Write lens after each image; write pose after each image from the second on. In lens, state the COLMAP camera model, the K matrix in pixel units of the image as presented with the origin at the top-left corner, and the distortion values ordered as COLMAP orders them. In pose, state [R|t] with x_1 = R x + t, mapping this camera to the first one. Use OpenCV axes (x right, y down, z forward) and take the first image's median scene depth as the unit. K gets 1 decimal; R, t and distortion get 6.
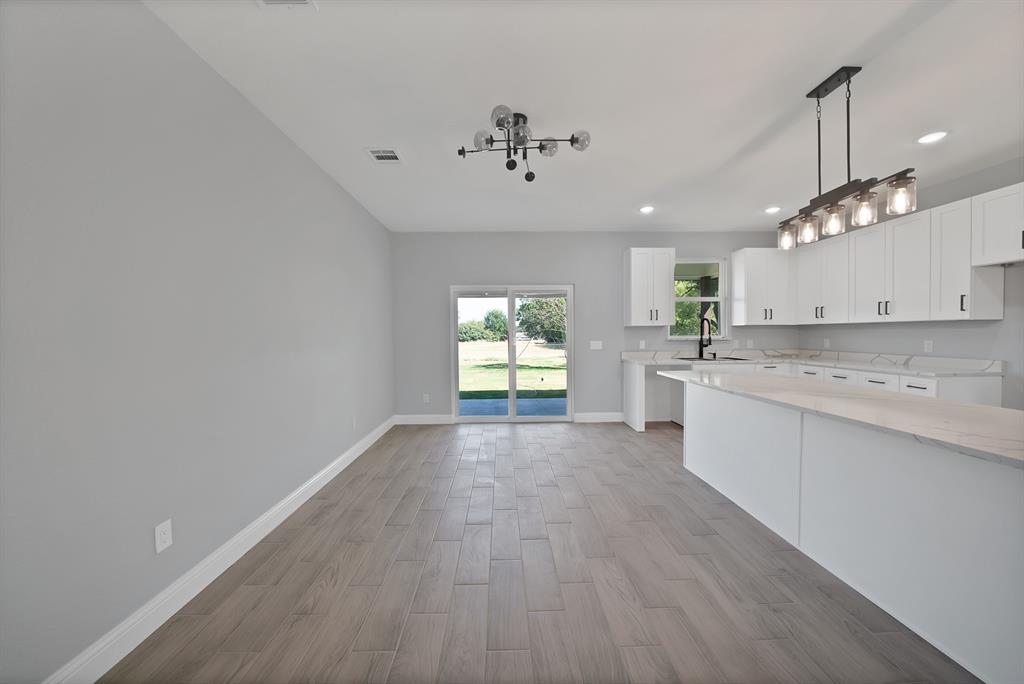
lens RADIAL K [[364.3, 0, 512.6], [0, 364.3, 340.5], [0, 0, 1]] dist [-0.020198, -0.000391]
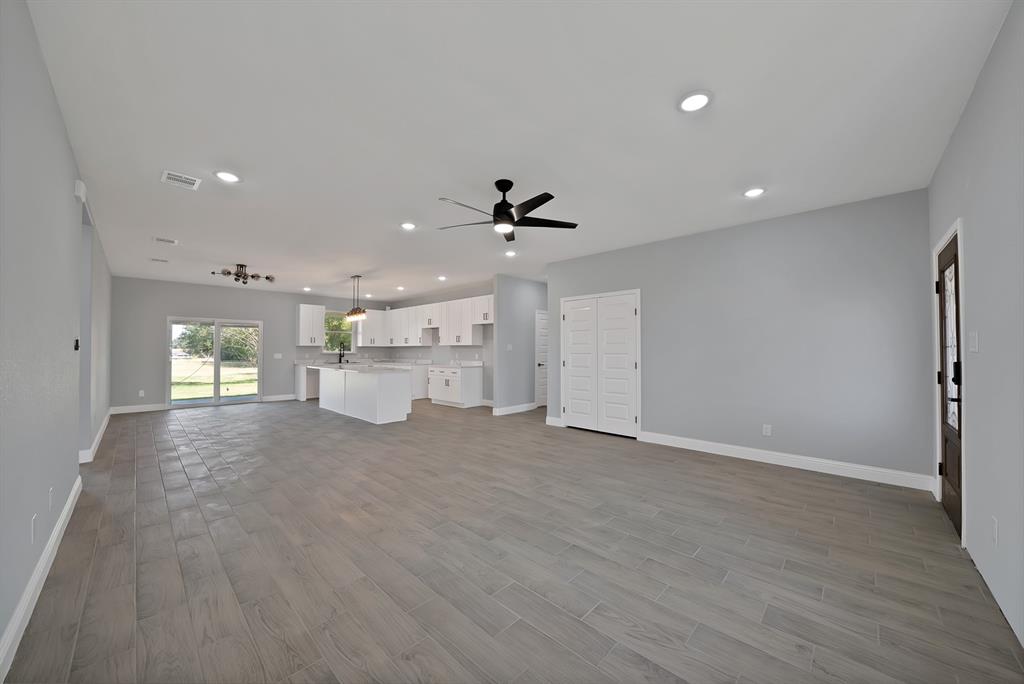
lens RADIAL K [[364.3, 0, 514.2], [0, 364.3, 344.7], [0, 0, 1]] dist [-0.020198, -0.000391]
pose [[0.703679, 0.020011, 0.710236, -0.222772], [0.007506, 0.999338, -0.035594, 0.029494], [-0.710478, 0.030378, 0.703063, -1.117381]]
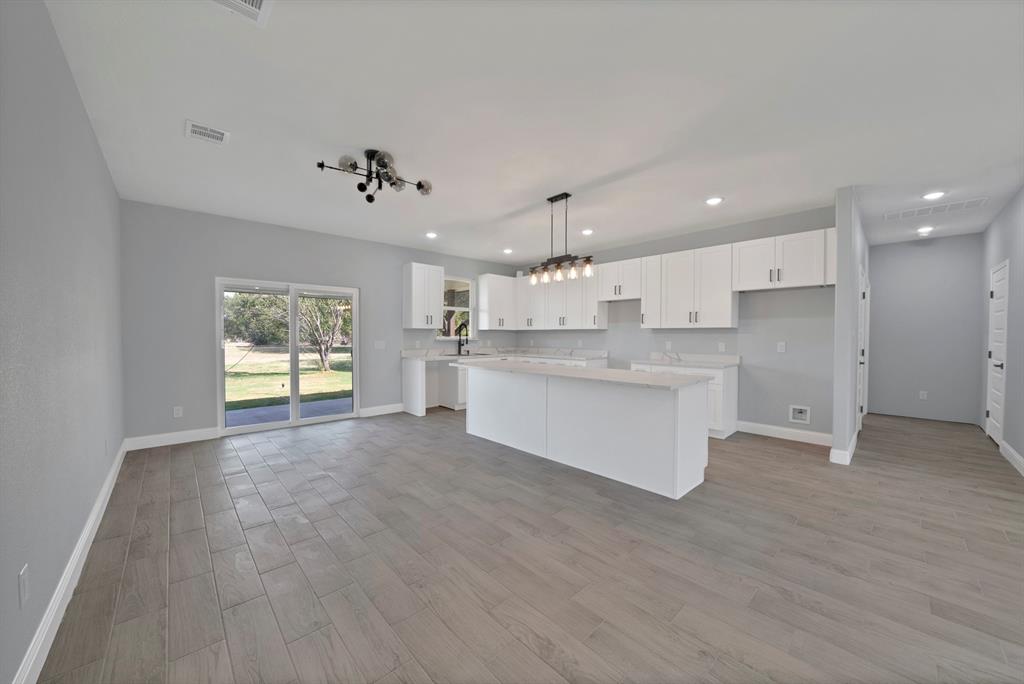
lens RADIAL K [[364.3, 0, 507.3], [0, 364.3, 342.4], [0, 0, 1]] dist [-0.020198, -0.000391]
pose [[0.748399, -0.002934, 0.663242, -0.235226], [0.003789, 0.999993, 0.000147, 0.006190], [-0.663238, 0.002403, 0.748405, -0.094469]]
